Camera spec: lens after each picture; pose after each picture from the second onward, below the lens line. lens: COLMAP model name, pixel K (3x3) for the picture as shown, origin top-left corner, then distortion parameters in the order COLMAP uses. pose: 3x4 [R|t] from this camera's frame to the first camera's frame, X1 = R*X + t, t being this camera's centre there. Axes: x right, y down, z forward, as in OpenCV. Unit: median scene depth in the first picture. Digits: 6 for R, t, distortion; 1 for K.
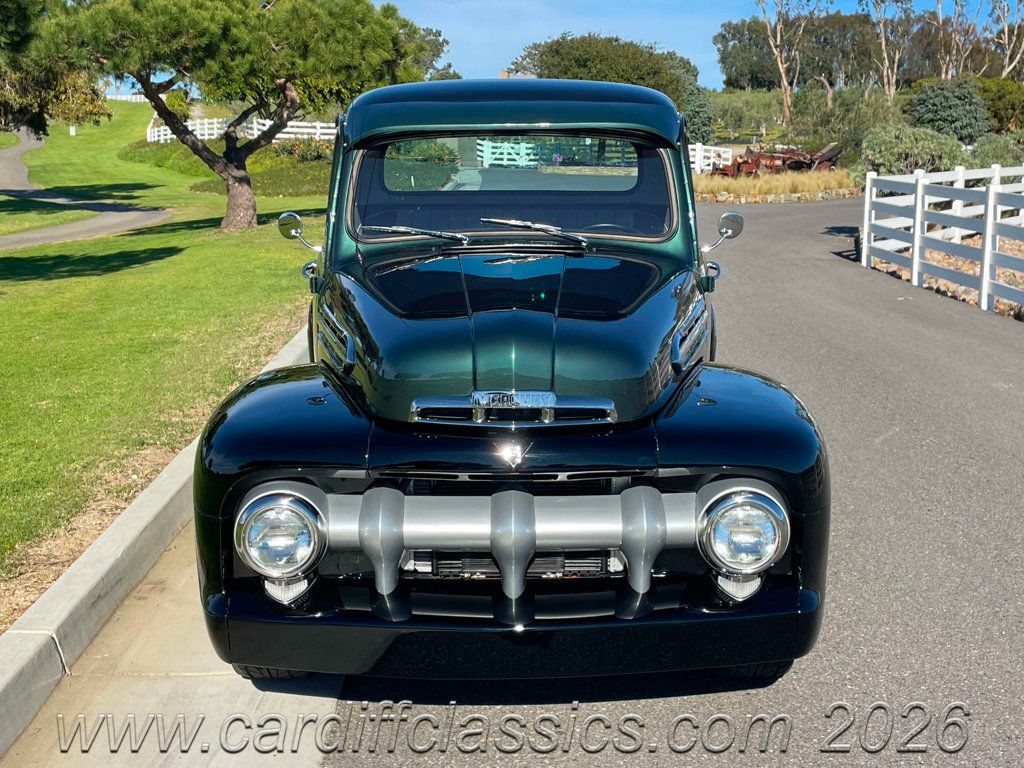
lens RADIAL K [[1385.9, 0, 504.0], [0, 1385.9, 384.2], [0, 0, 1]] dist [0.108129, -0.054394]
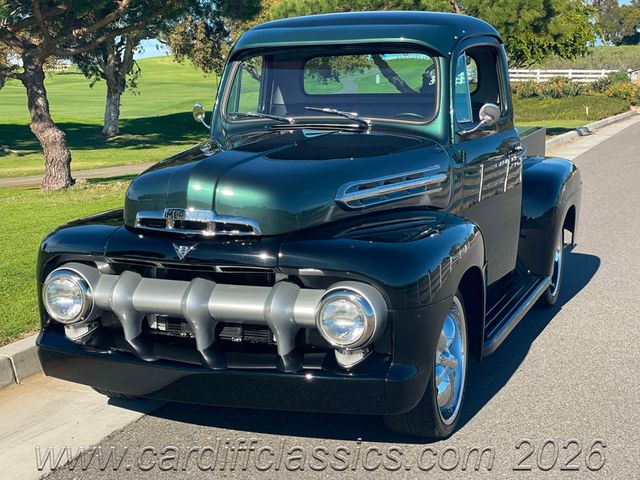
lens RADIAL K [[1005.8, 0, 293.2], [0, 1005.8, 256.5], [0, 0, 1]] dist [0.120444, -0.008619]
pose [[0.924625, 0.060343, -0.376068, 0.176328], [-0.062895, 0.998005, 0.005500, 0.014446], [0.375650, 0.018567, 0.926576, 0.012181]]
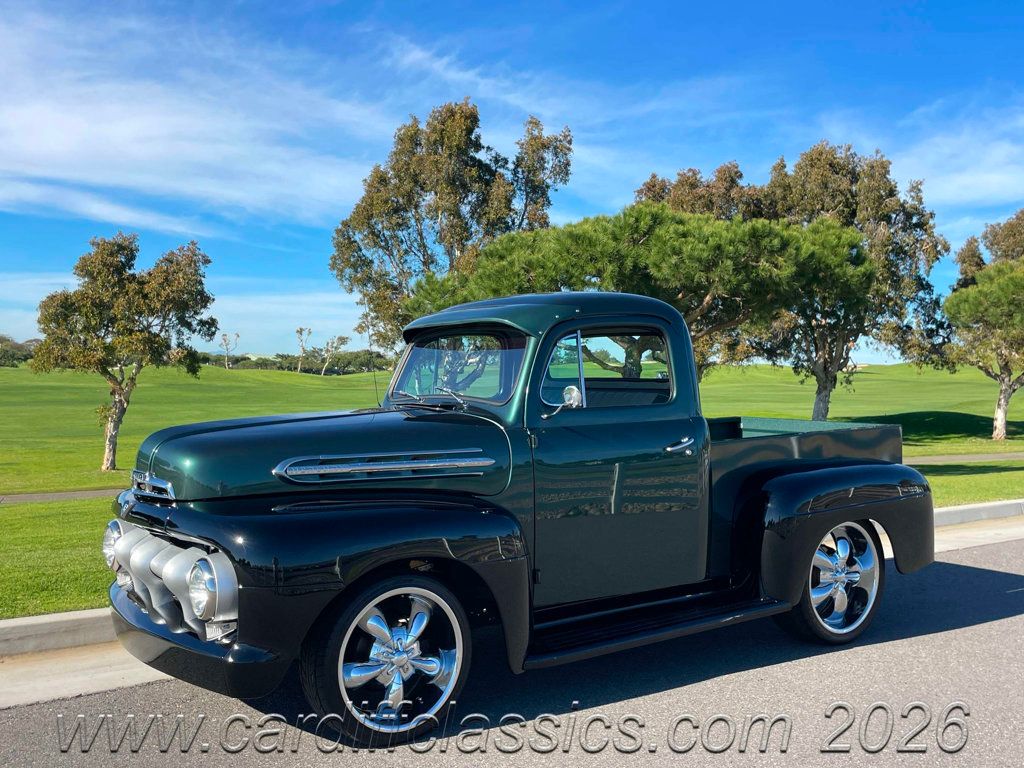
lens RADIAL K [[998.5, 0, 512.0], [0, 998.5, 384.0], [0, 0, 1]] dist [0.113242, -0.185710]
pose [[0.580864, 0.010555, -0.813932, 0.411371], [-0.154574, 0.983152, -0.097562, -0.015685], [0.799190, 0.182483, 0.572709, 0.220732]]
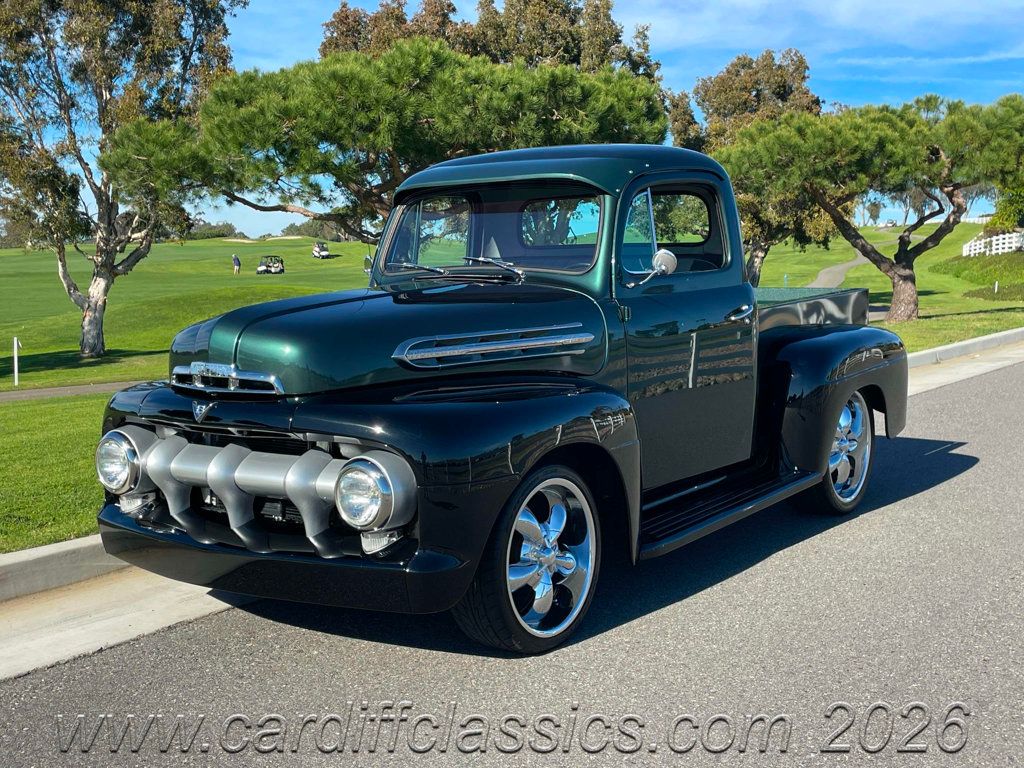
lens RADIAL K [[1206.2, 0, 514.6], [0, 1206.2, 368.7], [0, 0, 1]] dist [0.141679, -0.305954]
pose [[0.808627, 0.045620, -0.586551, 0.307094], [-0.094147, 0.994175, -0.052469, 0.014691], [0.580741, 0.097650, 0.808211, 0.080911]]
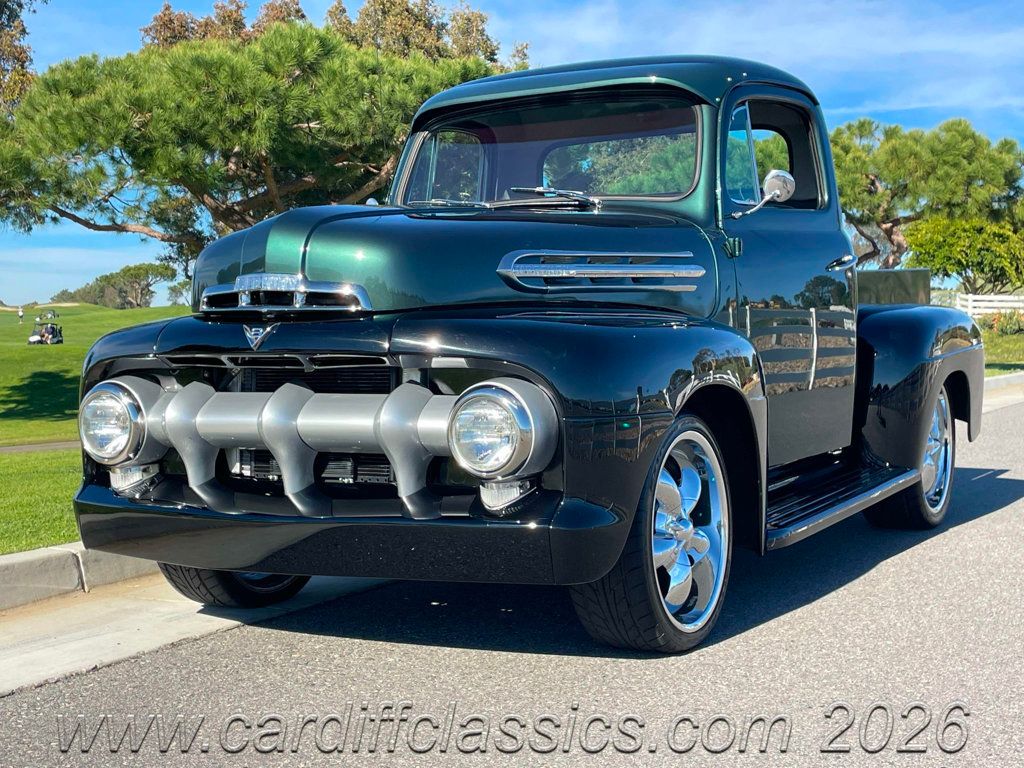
lens RADIAL K [[1428.9, 0, 512.0], [0, 1428.9, 384.0], [0, 0, 1]] dist [0.113869, -0.161089]
pose [[0.873734, 0.010679, -0.486287, 0.224562], [-0.077673, 0.989993, -0.117819, 0.064724], [0.480162, 0.140714, 0.865820, 0.066664]]
